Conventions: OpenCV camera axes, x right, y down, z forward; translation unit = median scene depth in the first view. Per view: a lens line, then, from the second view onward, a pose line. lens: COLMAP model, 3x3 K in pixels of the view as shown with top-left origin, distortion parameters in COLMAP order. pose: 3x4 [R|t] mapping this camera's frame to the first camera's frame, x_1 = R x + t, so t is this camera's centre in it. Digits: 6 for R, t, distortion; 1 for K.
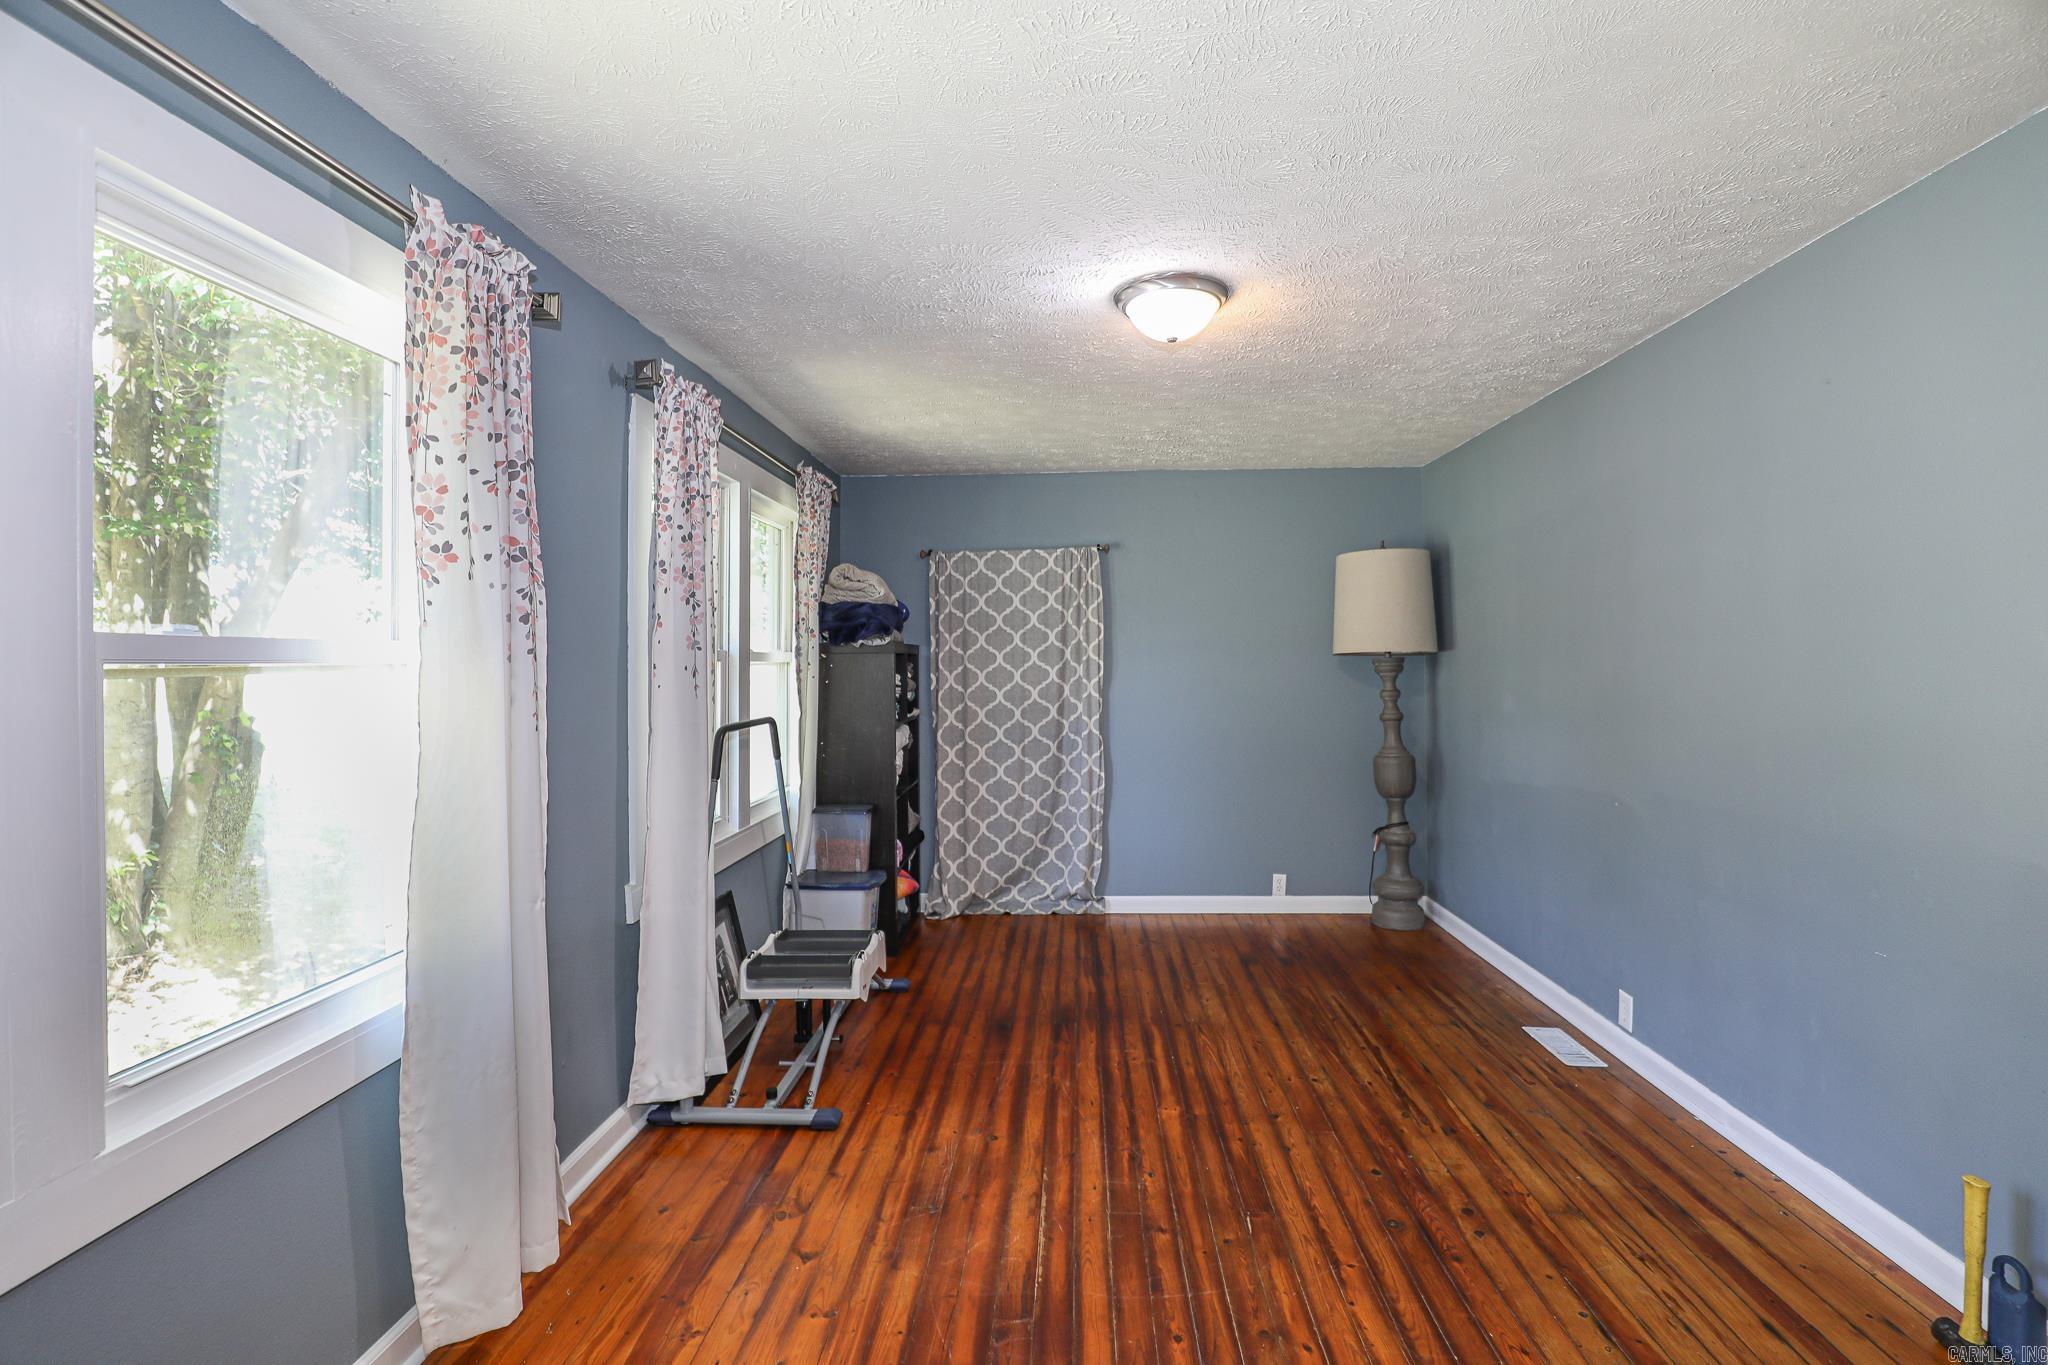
lens RADIAL K [[949.9, 0, 1023.2], [0, 949.9, 670.1], [0, 0, 1]] dist [-0.030620, 0.000747]
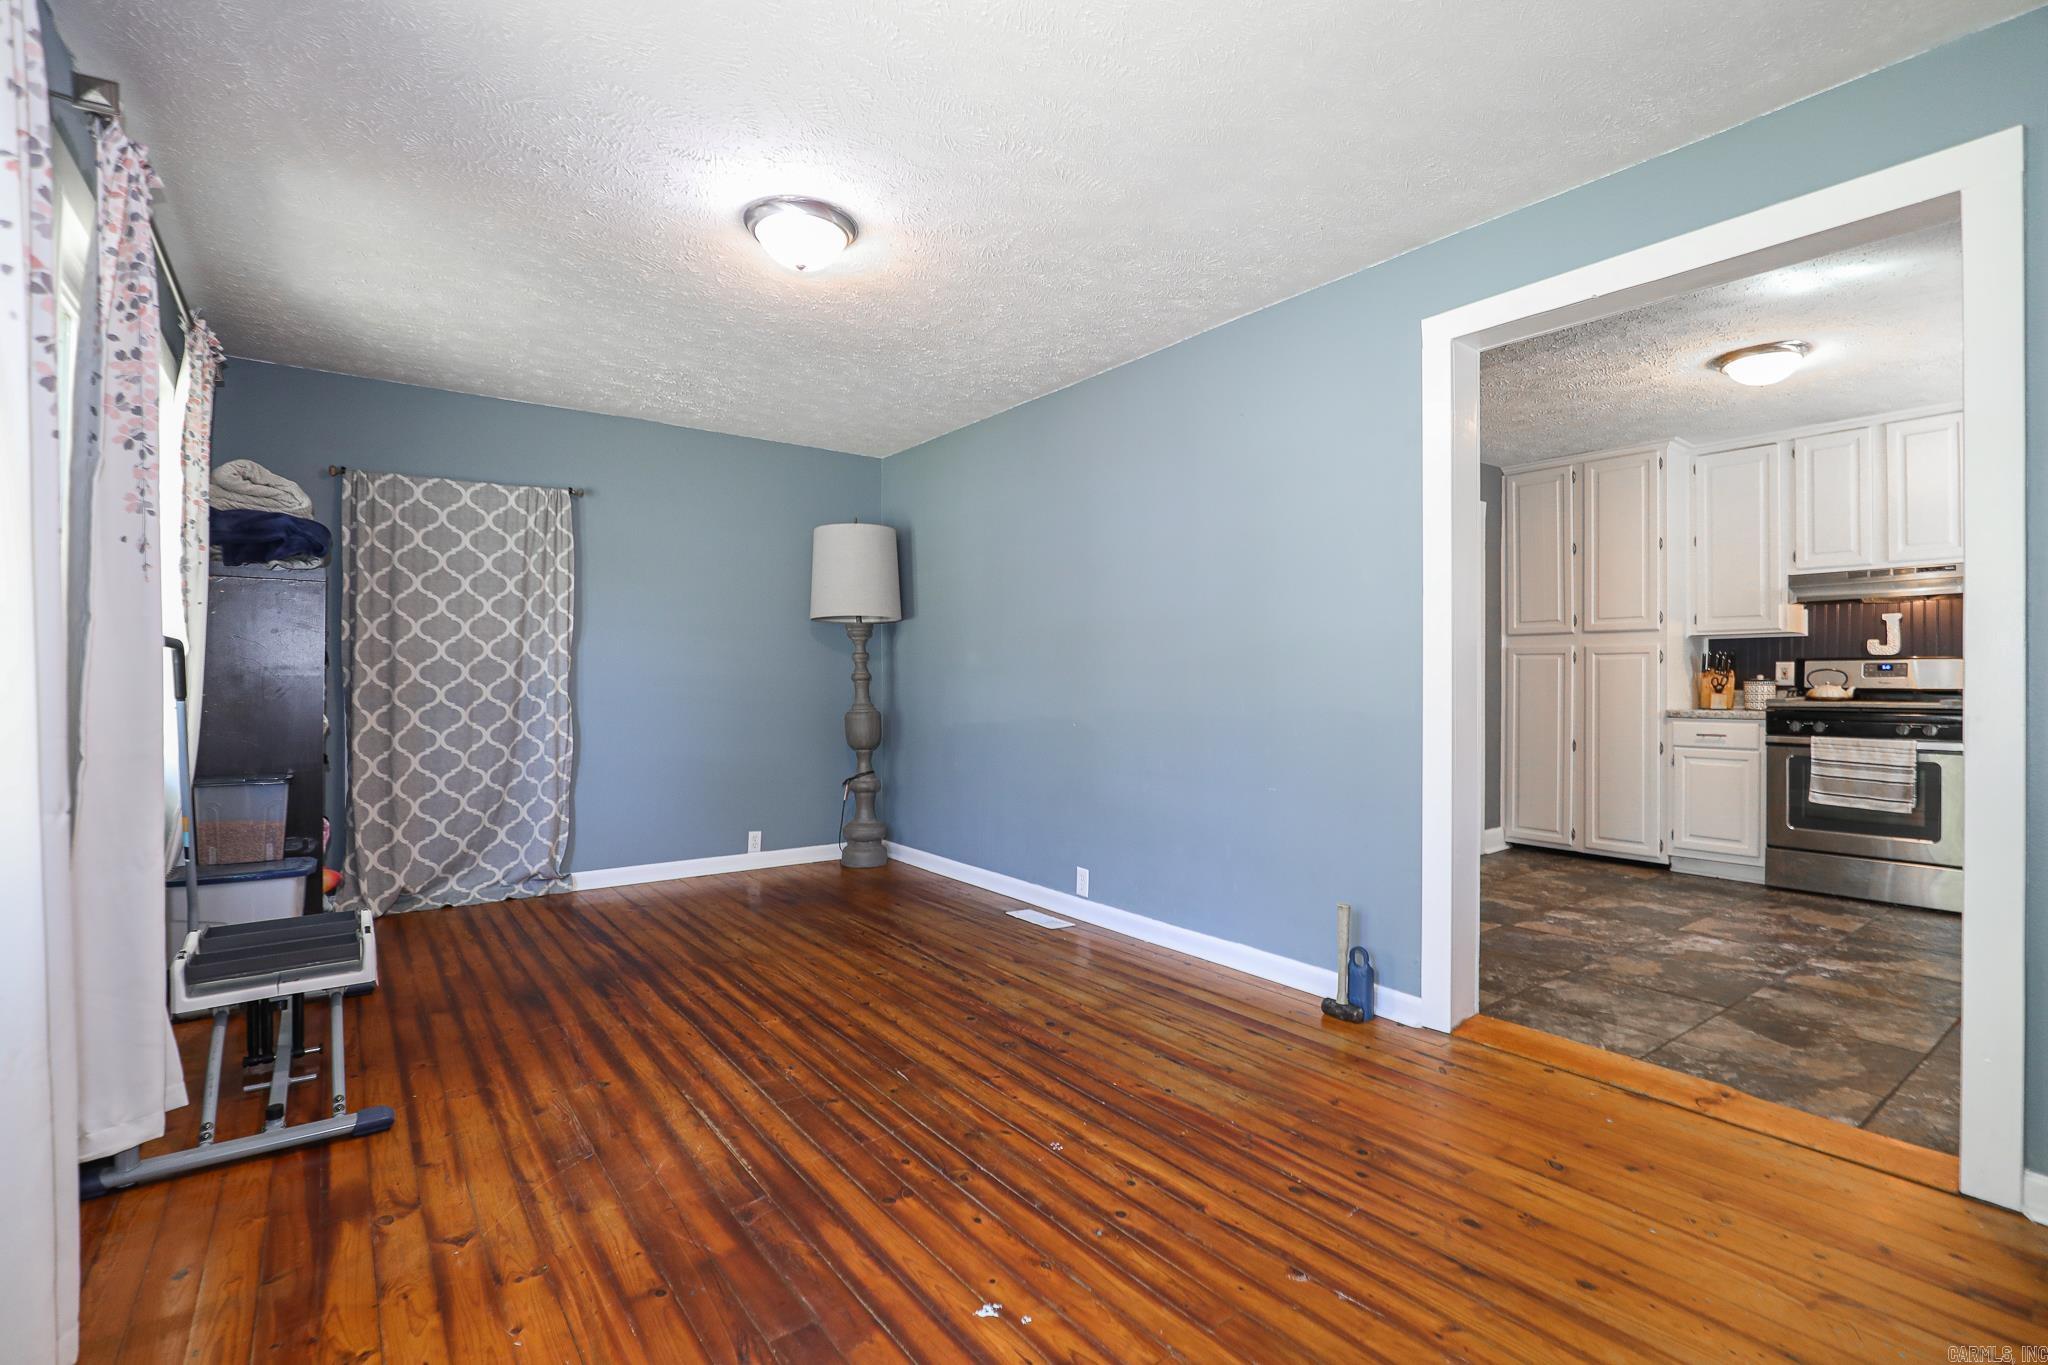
lens RADIAL K [[927.1, 0, 1048.3], [0, 927.1, 679.6], [0, 0, 1]] dist [-0.025616, 0.000778]
pose [[0.765970, 0.008236, 0.642824, -0.222919], [-0.008102, 0.999962, -0.003158, 0.084775], [-0.642826, -0.002789, 0.766007, 0.038327]]
